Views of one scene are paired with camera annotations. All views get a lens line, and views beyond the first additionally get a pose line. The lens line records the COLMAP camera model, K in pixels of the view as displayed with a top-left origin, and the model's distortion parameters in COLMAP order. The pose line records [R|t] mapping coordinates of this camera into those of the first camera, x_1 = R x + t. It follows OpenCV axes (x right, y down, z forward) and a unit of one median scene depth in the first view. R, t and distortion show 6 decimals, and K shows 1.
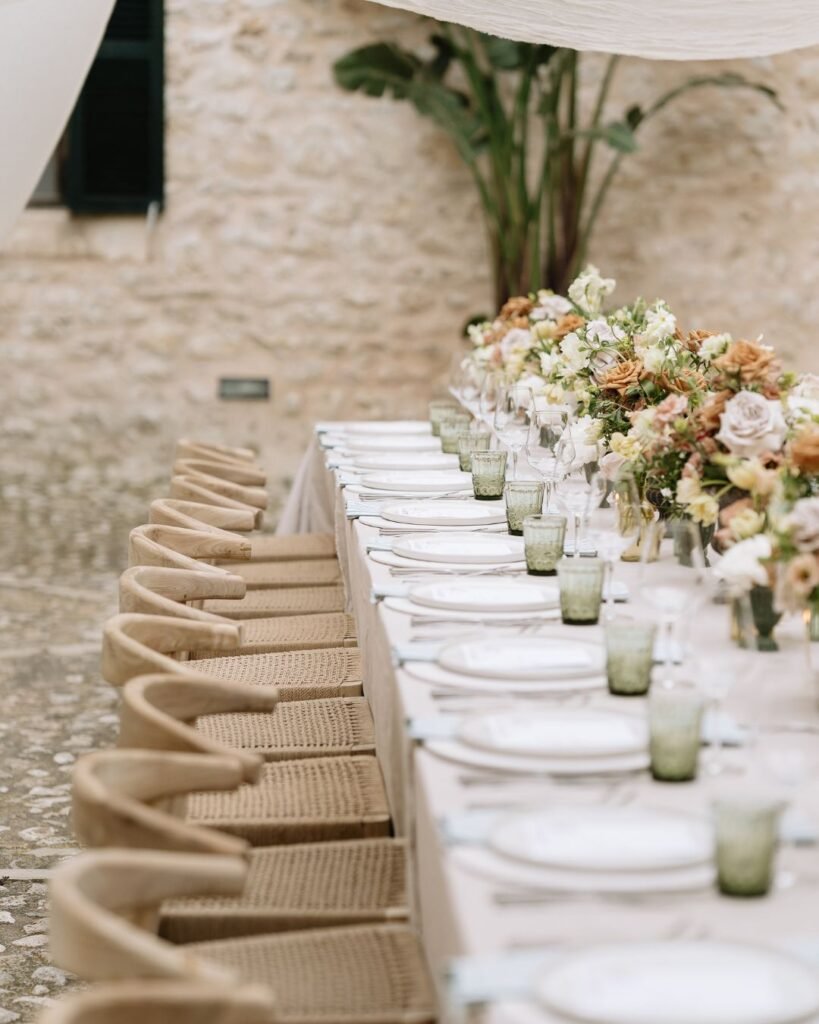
lens RADIAL K [[1874.0, 0, 409.8], [0, 1874.0, 512.2], [0, 0, 1]] dist [-0.009274, 0.000000]
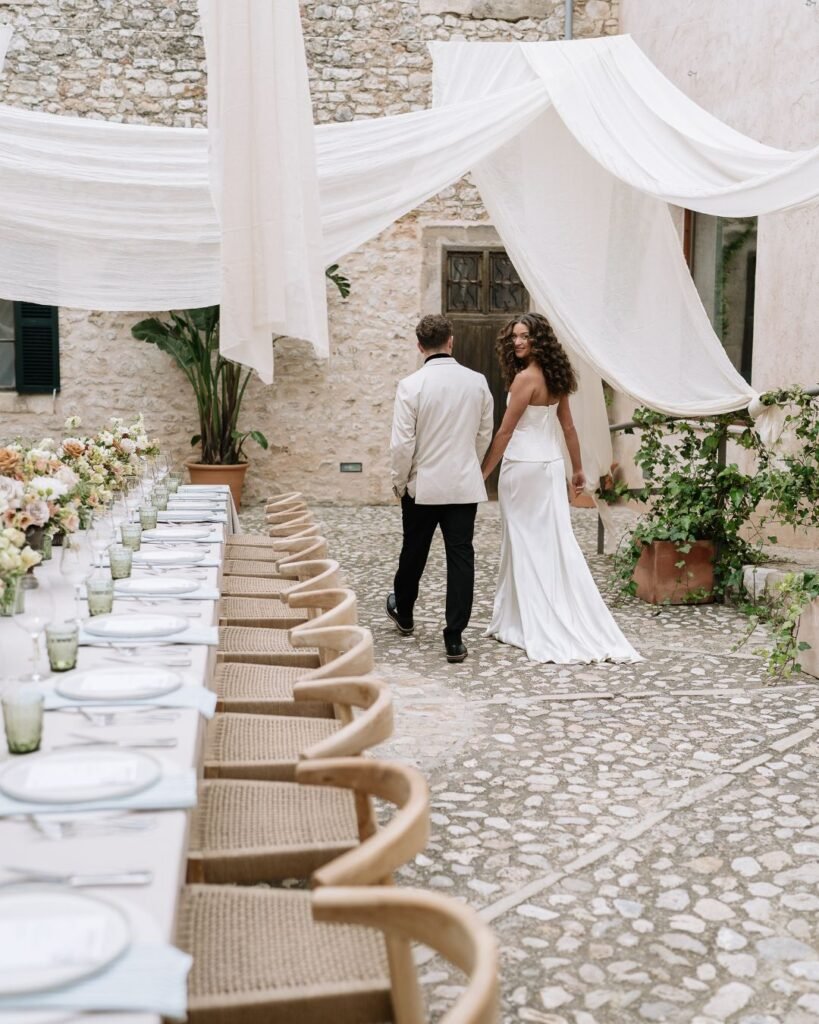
lens RADIAL K [[1874.0, 0, 409.4], [0, 1874.0, 511.8], [0, 0, 1]] dist [-0.009274, 0.000000]
pose [[0.976426, -0.024111, 0.214504, -0.207853], [0.048431, 0.992877, -0.108855, 0.252228], [-0.210351, 0.116677, 0.970638, -1.282056]]
